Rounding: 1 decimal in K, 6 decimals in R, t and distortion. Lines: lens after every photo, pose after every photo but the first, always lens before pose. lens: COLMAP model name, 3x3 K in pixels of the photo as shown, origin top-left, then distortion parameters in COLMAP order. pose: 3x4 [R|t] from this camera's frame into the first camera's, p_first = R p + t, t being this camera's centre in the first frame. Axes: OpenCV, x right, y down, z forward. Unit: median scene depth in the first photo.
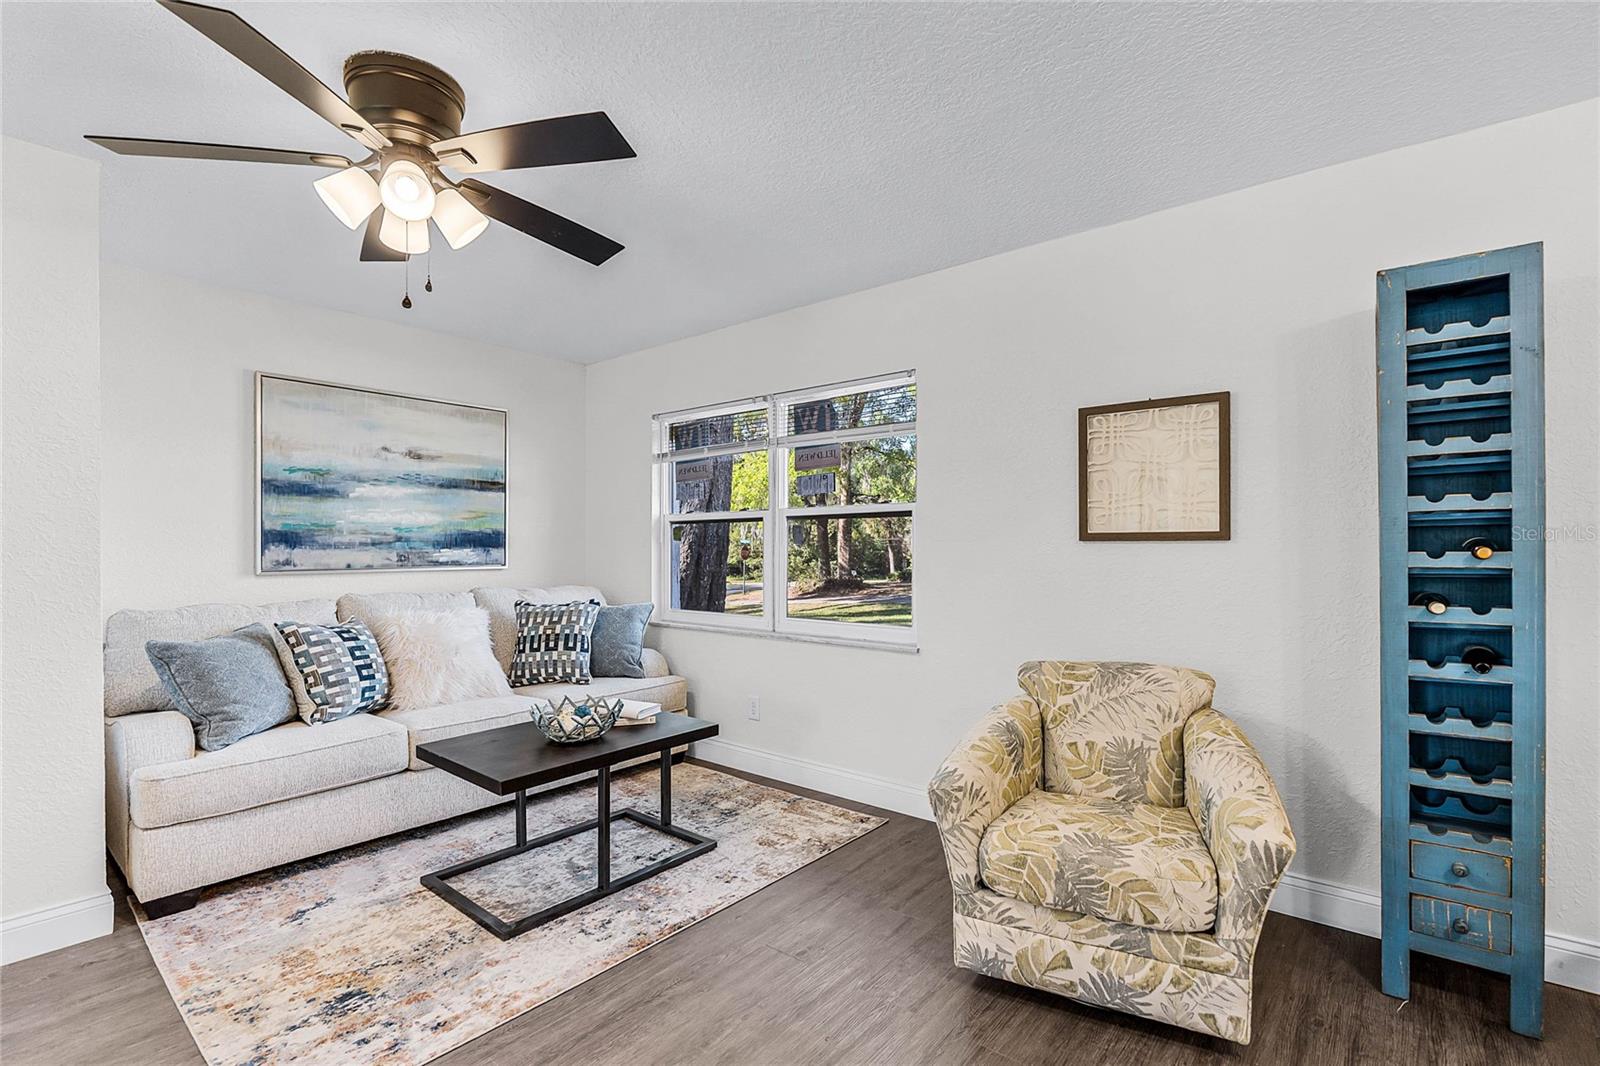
lens RADIAL K [[729.9, 0, 805.0], [0, 729.9, 550.8], [0, 0, 1]] dist [-0.014644, 0.001838]
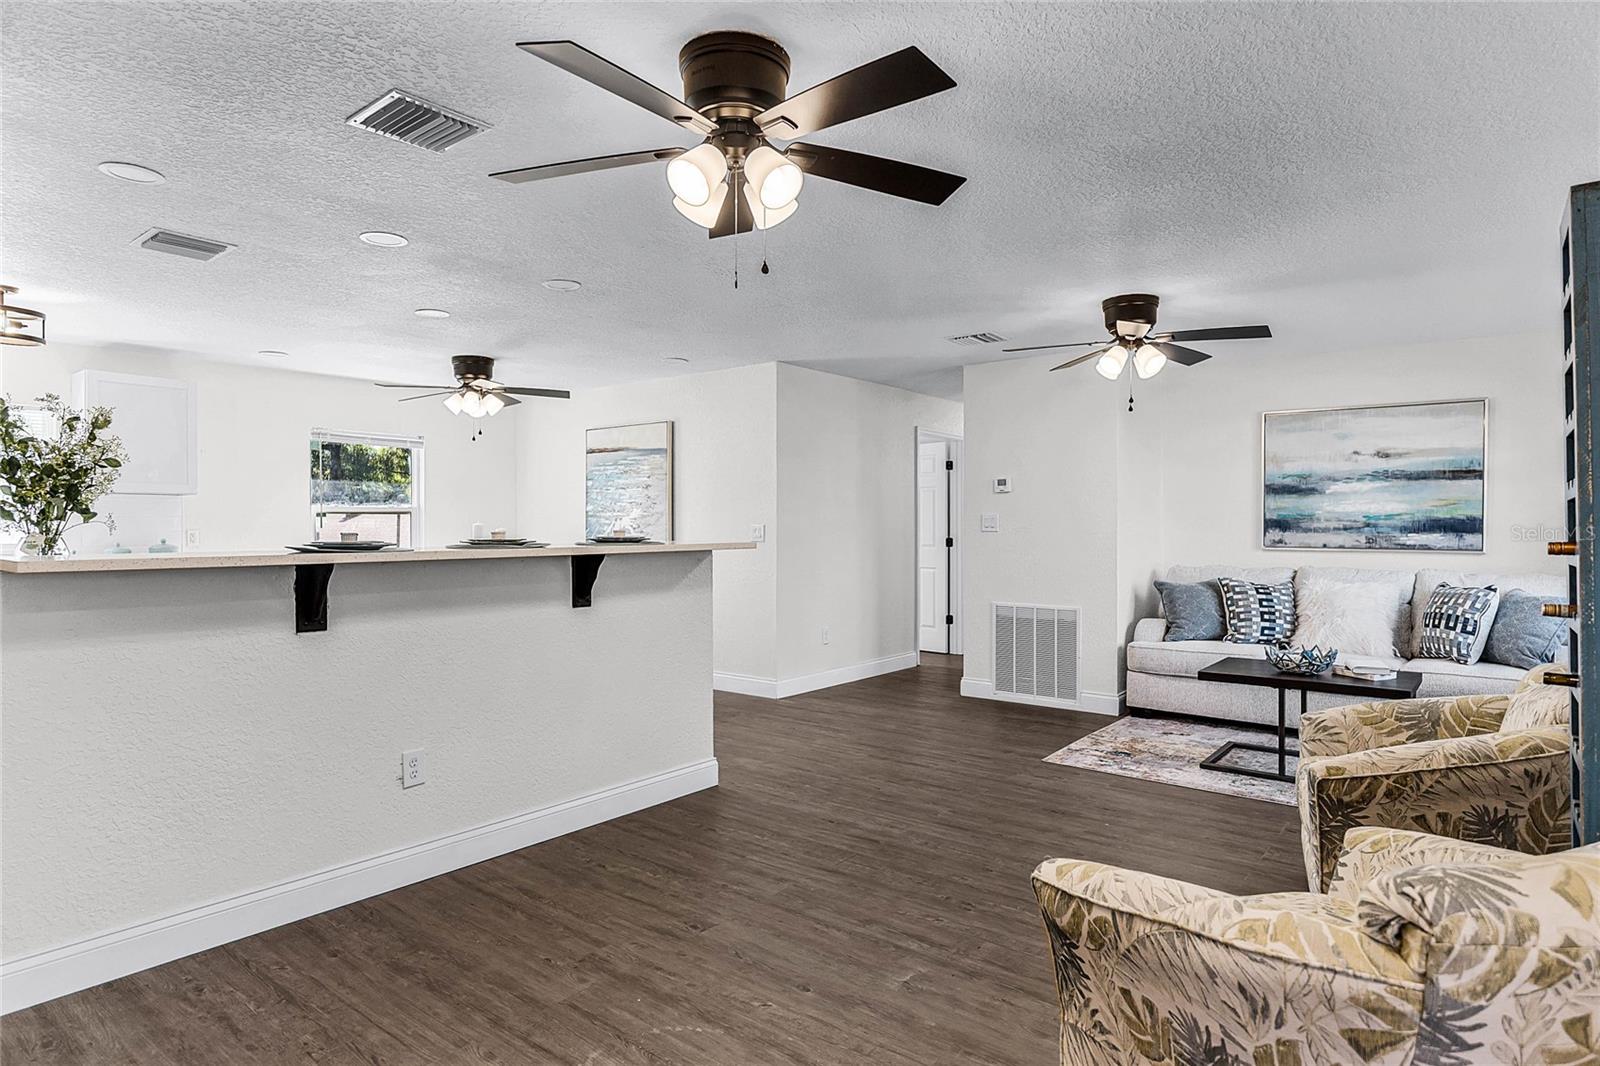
lens RADIAL K [[892.9, 0, 810.1], [0, 892.9, 530.2], [0, 0, 1]] dist [-0.000563, -0.000838]
pose [[0.018183, 0.008164, -0.999801, 1.170000], [-0.011154, 0.999906, 0.007962, -0.011249], [0.999772, 0.011007, 0.018273, 0.041721]]
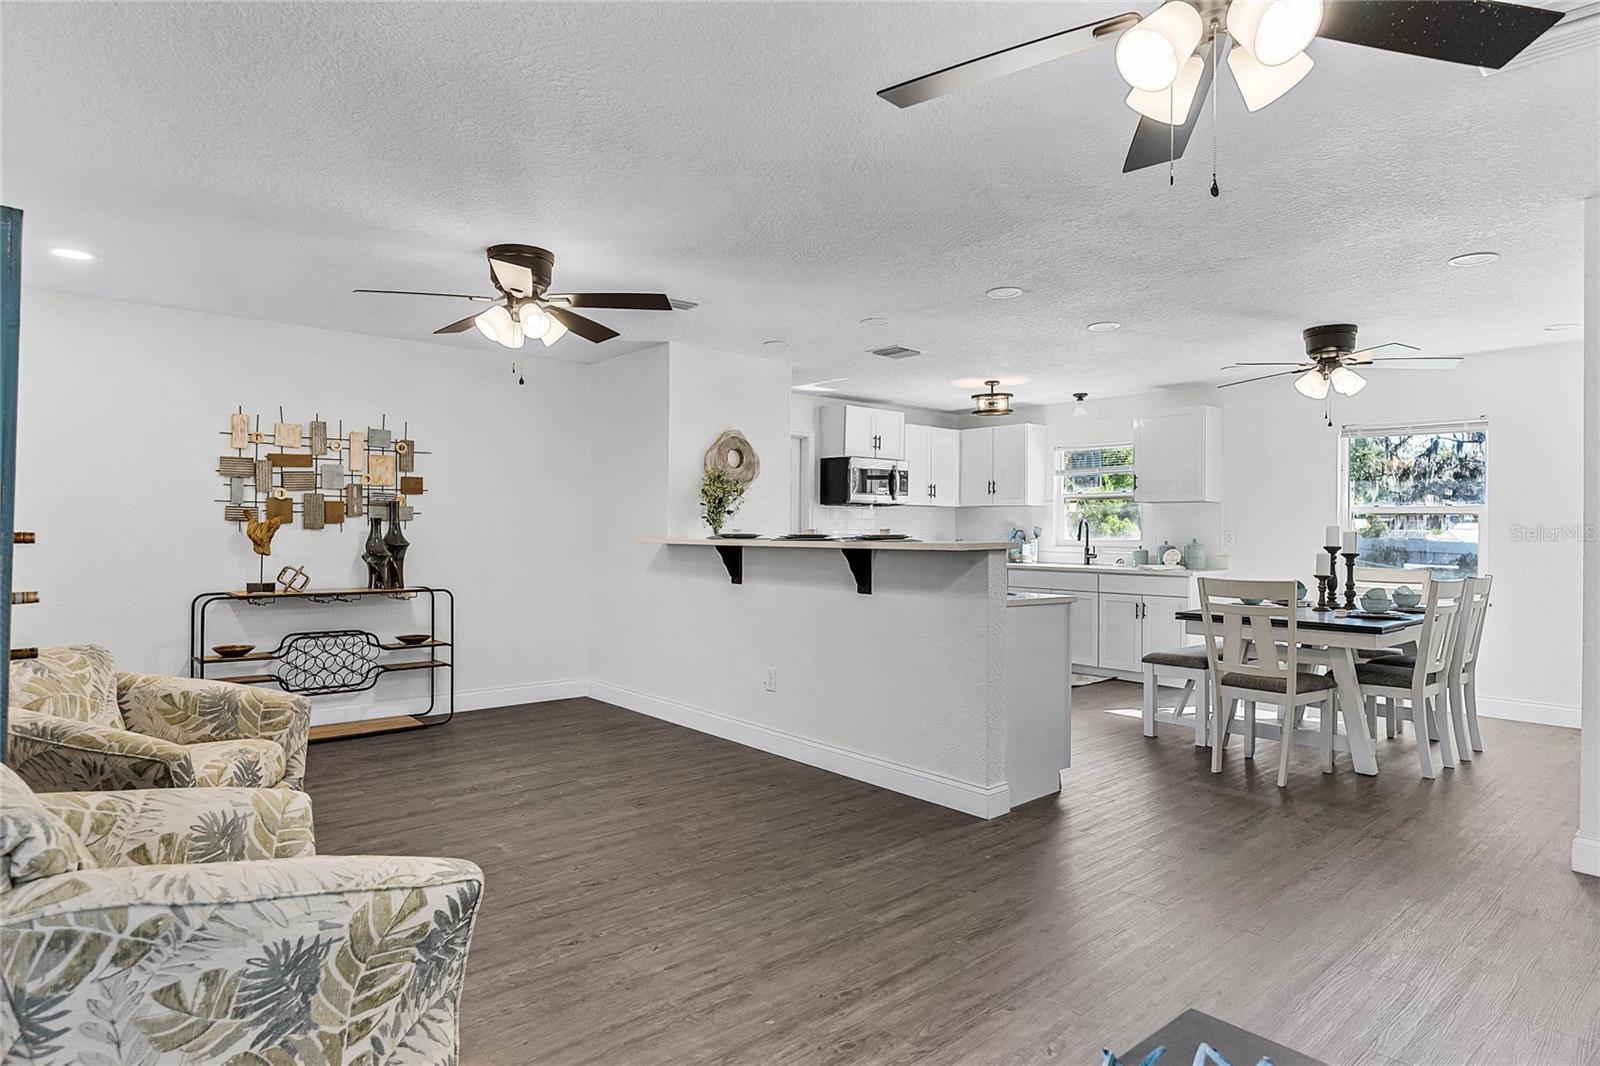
lens RADIAL K [[899.1, 0, 799.9], [0, 899.1, 523.6], [0, 0, 1]] dist [0.001335, -0.005145]
pose [[-0.985149, -0.001430, 0.171694, -0.182237], [-0.000539, 0.999986, 0.005238, -0.012713], [-0.171699, 0.005068, -0.985136, 1.183349]]
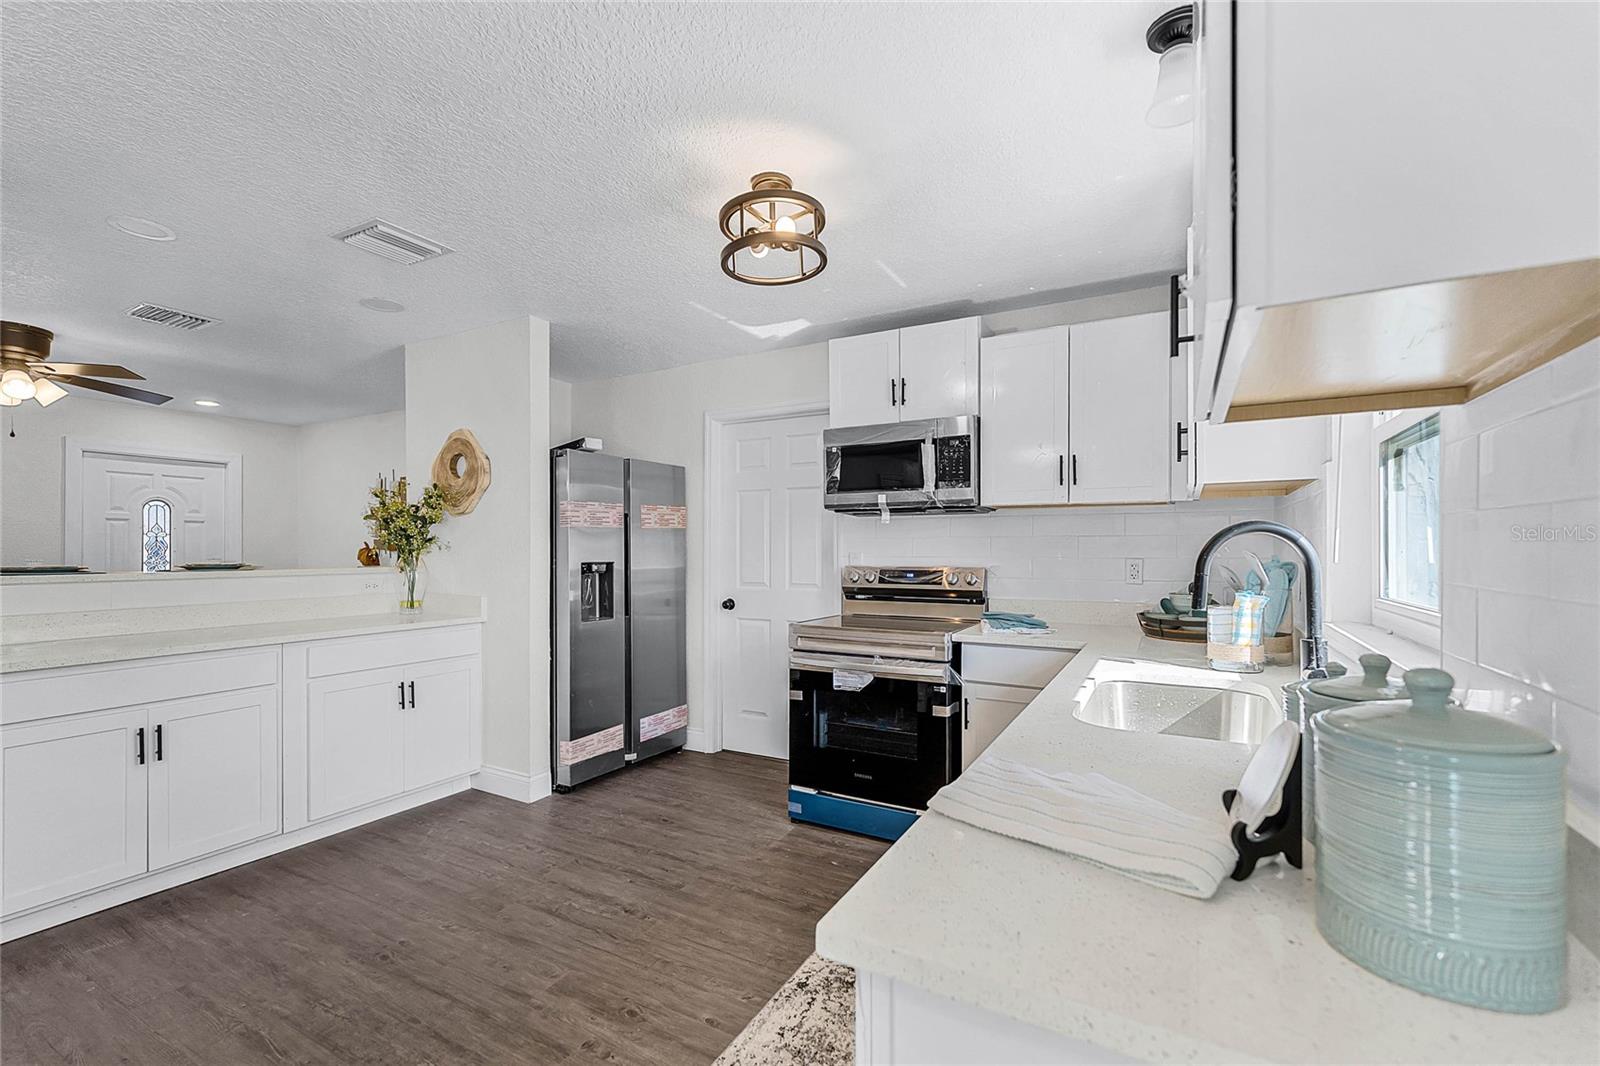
lens RADIAL K [[676.0, 0, 807.8], [0, 676.0, 550.0], [0, 0, 1]] dist [0.001399, 0.003030]
pose [[-0.182336, -0.001205, 0.983236, -0.955398], [0.013339, 0.999904, 0.003699, 0.001532], [-0.983146, 0.013790, -0.182302, -1.125655]]
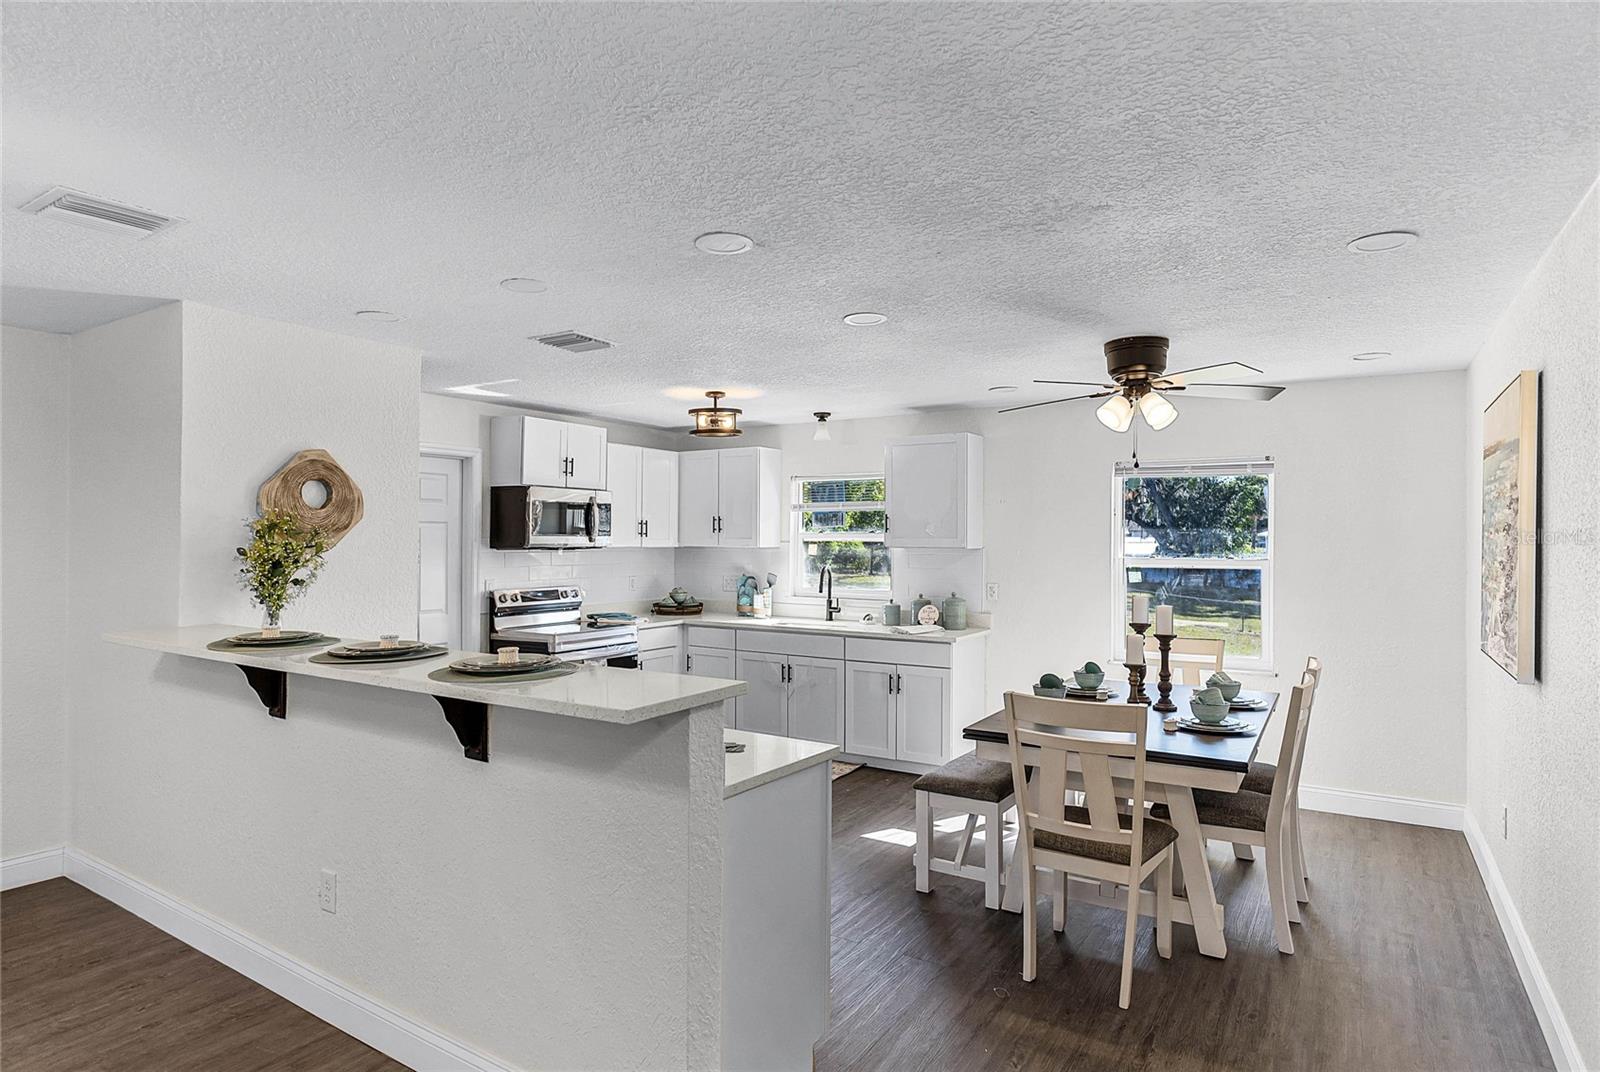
lens RADIAL K [[892.9, 0, 791.1], [0, 892.9, 532.3], [0, 0, 1]] dist [-0.000563, -0.000838]
pose [[-0.993966, -0.002621, -0.109655, -0.229426], [-0.002857, 0.999994, 0.001991, -0.095786], [0.109649, 0.002293, -0.993968, 0.577622]]
